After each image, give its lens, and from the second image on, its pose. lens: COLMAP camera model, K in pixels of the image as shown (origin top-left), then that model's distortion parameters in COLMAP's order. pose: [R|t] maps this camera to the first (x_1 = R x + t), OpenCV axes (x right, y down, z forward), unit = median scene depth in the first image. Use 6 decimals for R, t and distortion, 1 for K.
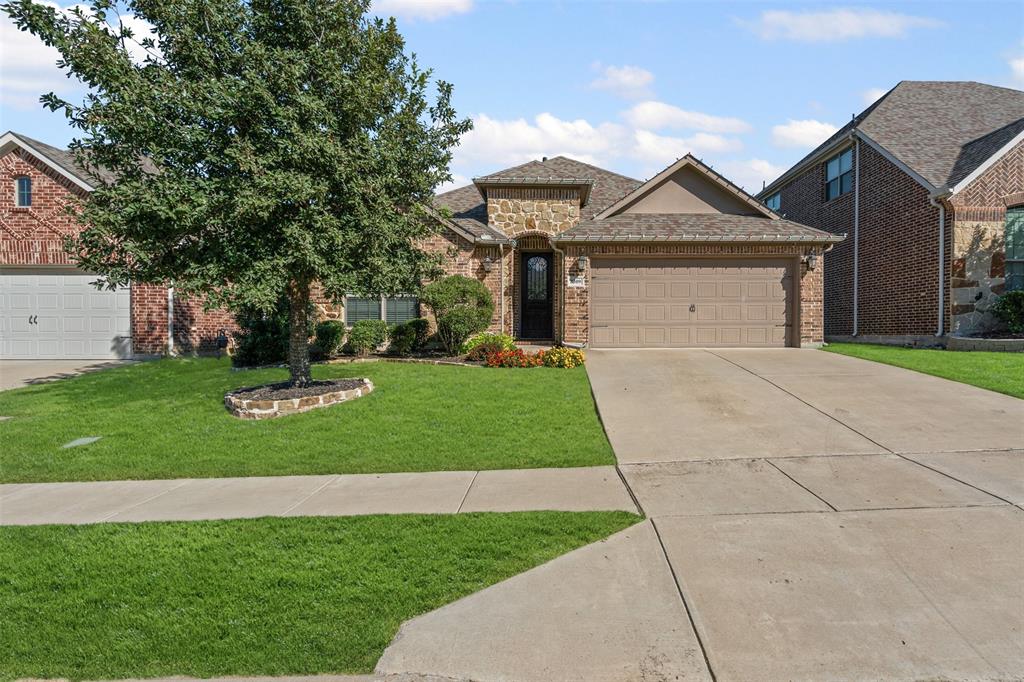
lens RADIAL K [[472.0, 0, 549.0], [0, 472.0, 344.8], [0, 0, 1]] dist [-0.001759, 0.000644]
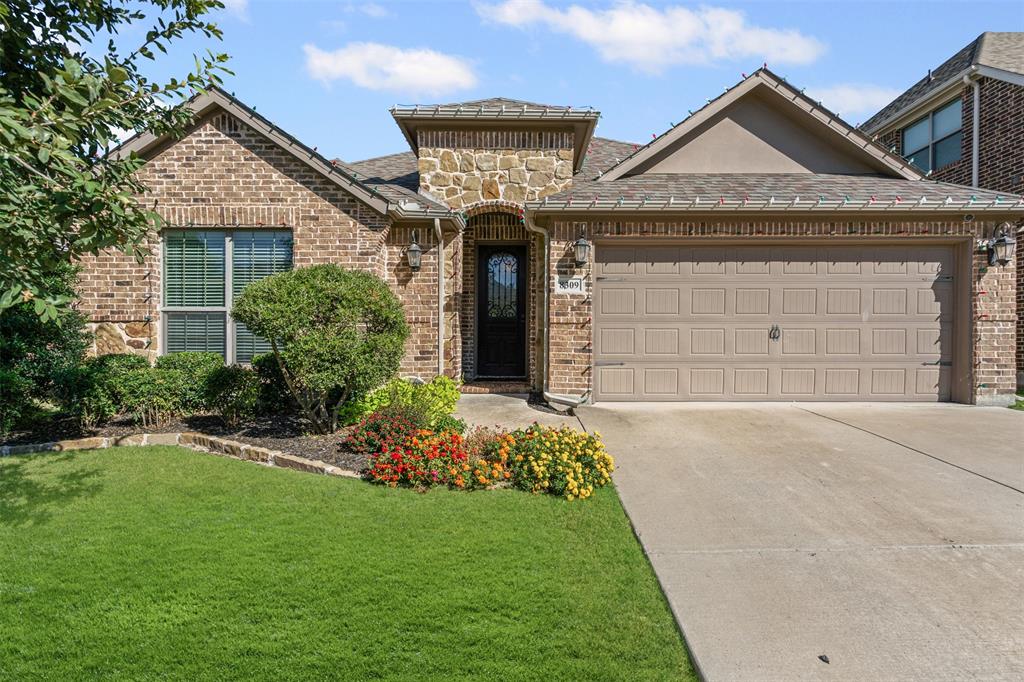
lens RADIAL K [[472.0, 0, 505.5], [0, 472.0, 345.1], [0, 0, 1]] dist [-0.001759, 0.000644]
pose [[0.999672, 0.003776, -0.025321, -0.004472], [-0.004727, 0.999281, -0.037629, -0.039900], [0.025161, 0.037736, 0.998971, 0.426068]]
